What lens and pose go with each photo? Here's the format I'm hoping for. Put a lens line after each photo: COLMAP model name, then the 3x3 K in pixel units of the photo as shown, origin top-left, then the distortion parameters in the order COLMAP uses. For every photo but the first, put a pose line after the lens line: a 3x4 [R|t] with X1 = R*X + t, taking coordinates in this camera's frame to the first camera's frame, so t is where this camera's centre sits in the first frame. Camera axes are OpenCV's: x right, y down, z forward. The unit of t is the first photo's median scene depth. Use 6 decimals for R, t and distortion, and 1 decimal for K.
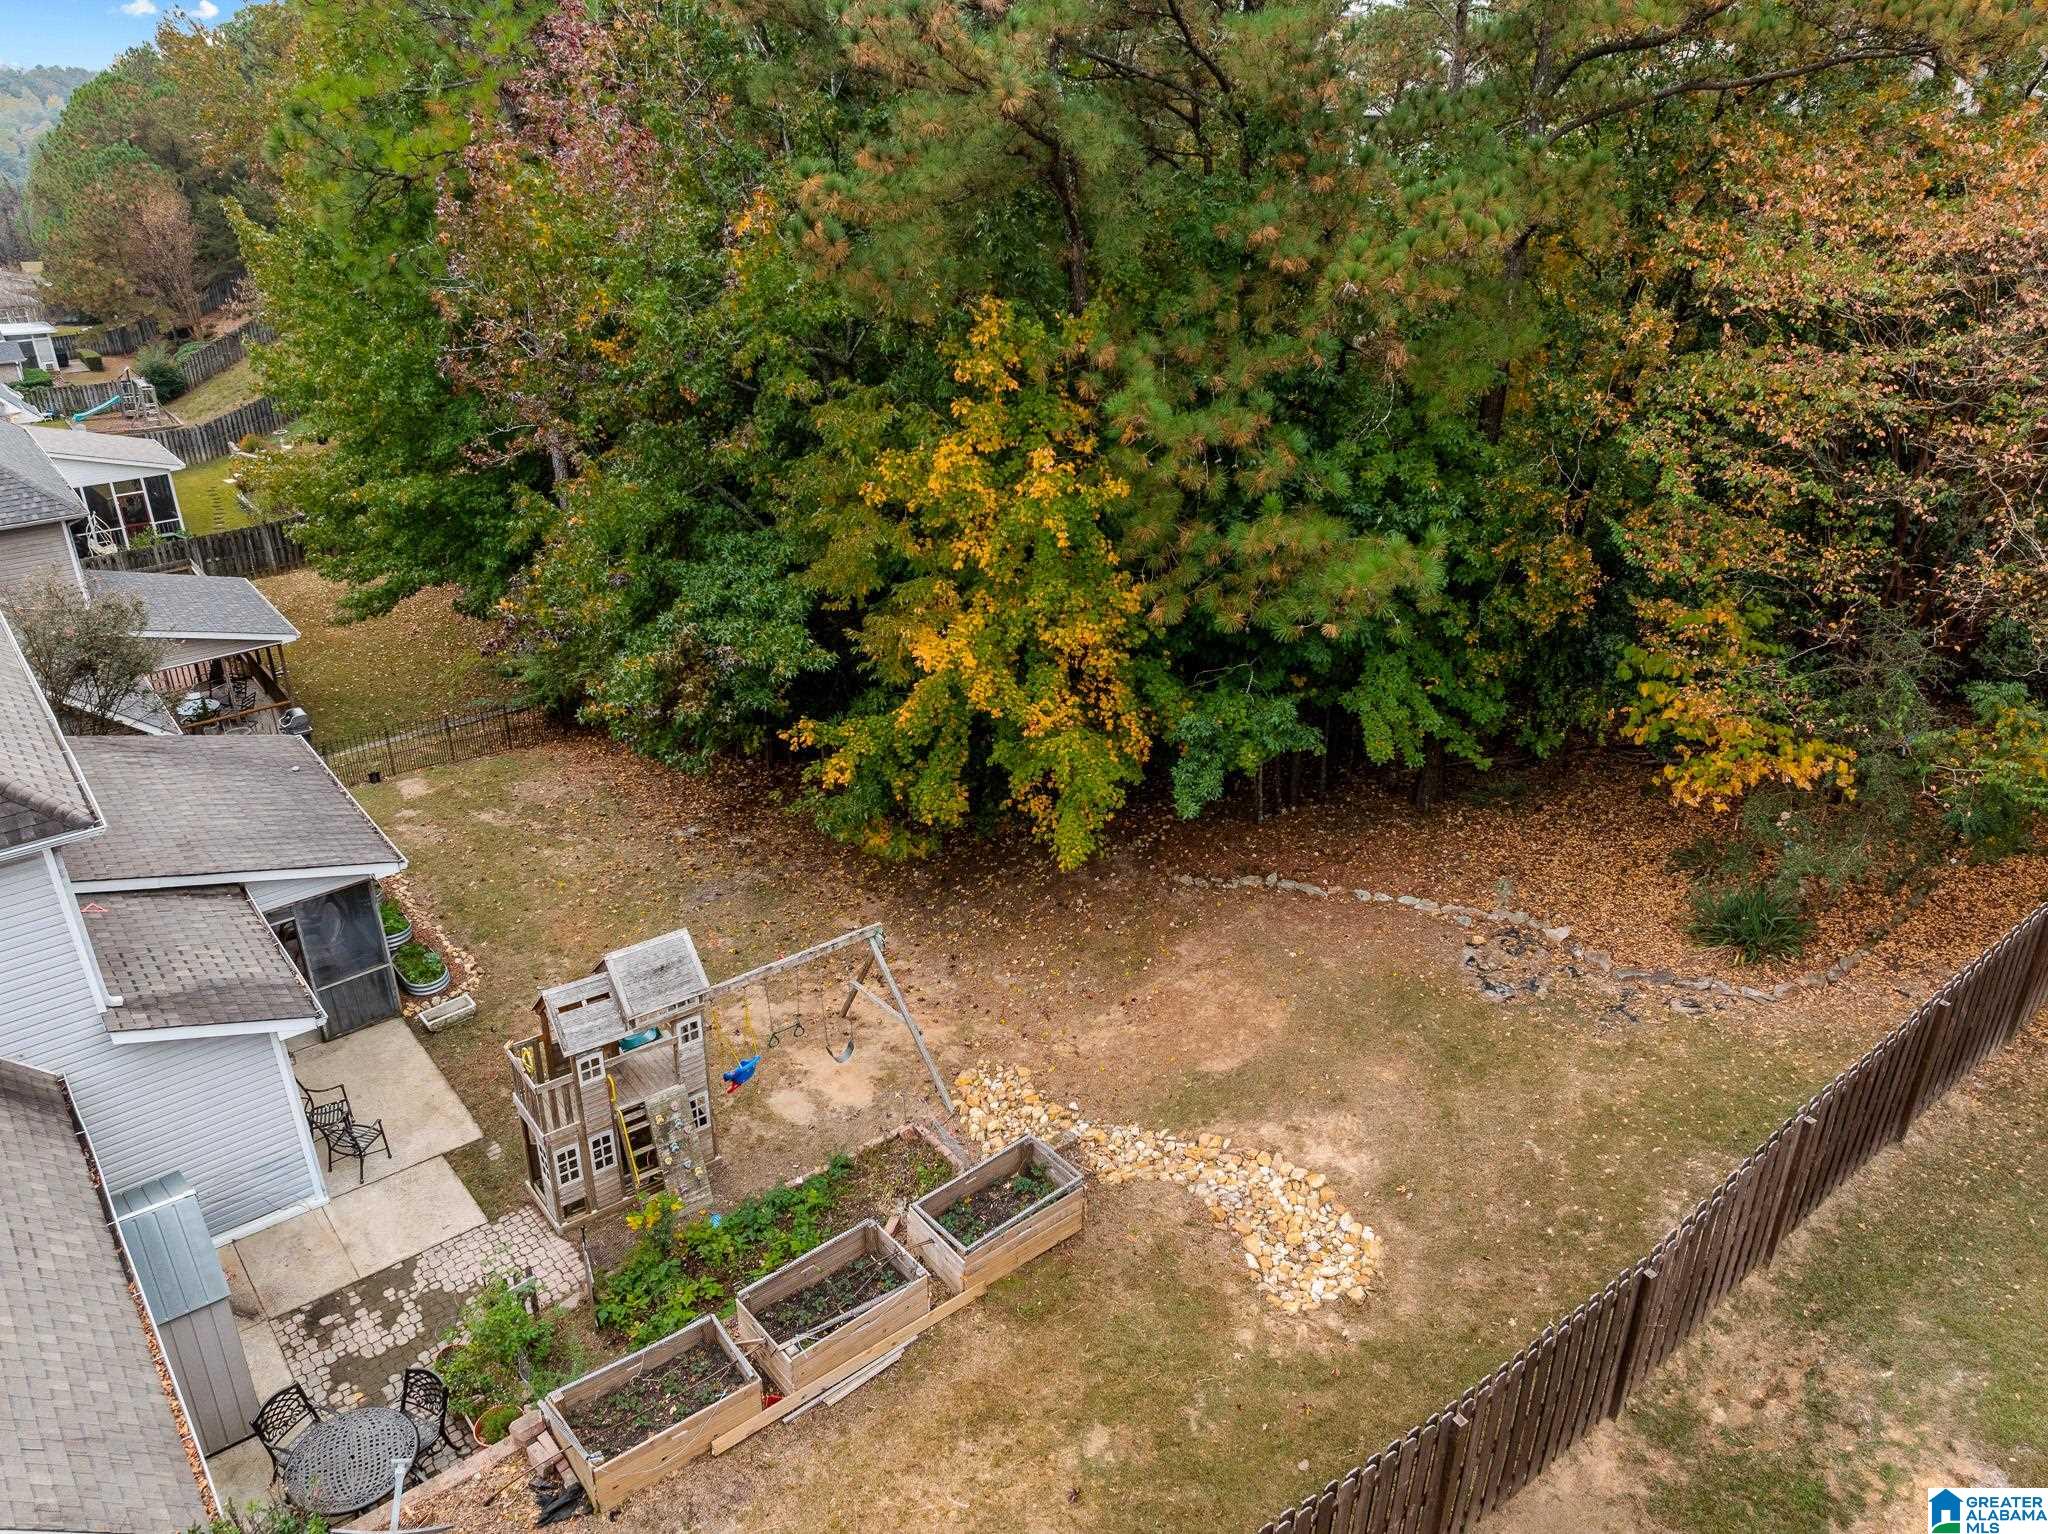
lens RADIAL K [[1424.1, 0, 1024.0], [0, 1424.1, 767.0], [0, 0, 1]] dist [-0.032260, 0.000581]
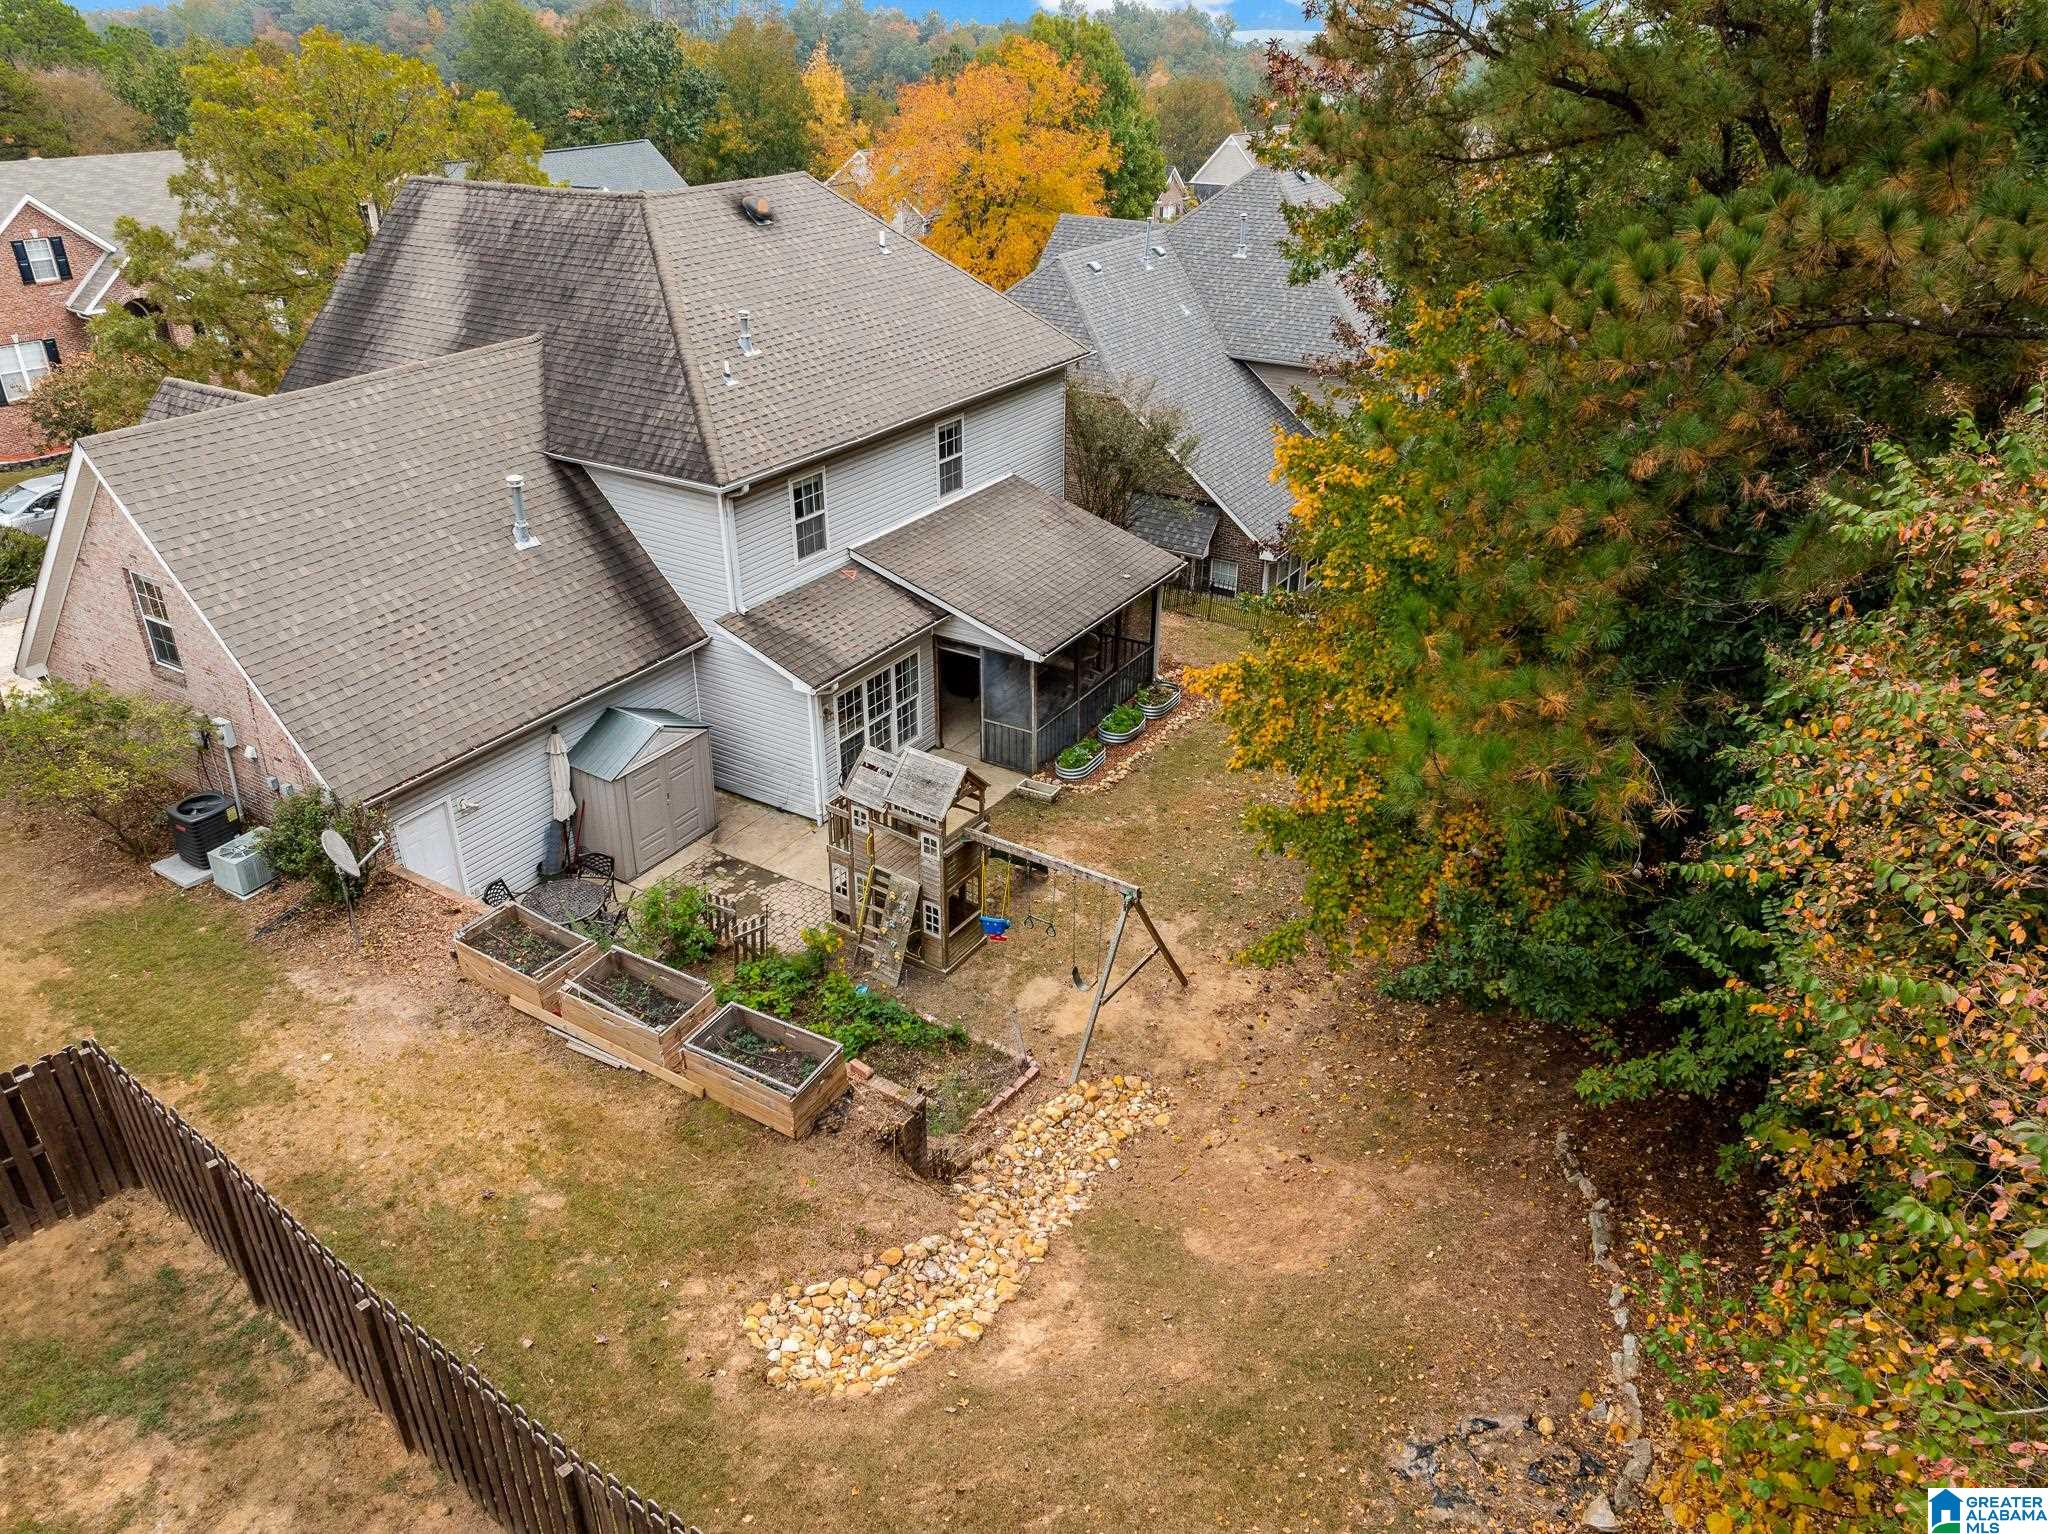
lens RADIAL K [[1424.1, 0, 1024.0], [0, 1424.1, 767.0], [0, 0, 1]] dist [-0.032260, 0.000581]
pose [[0.327006, 0.448750, -0.831679, 0.726461], [-0.418230, 0.857908, 0.298459, -0.246004], [0.847437, 0.250235, 0.468222, 0.521715]]
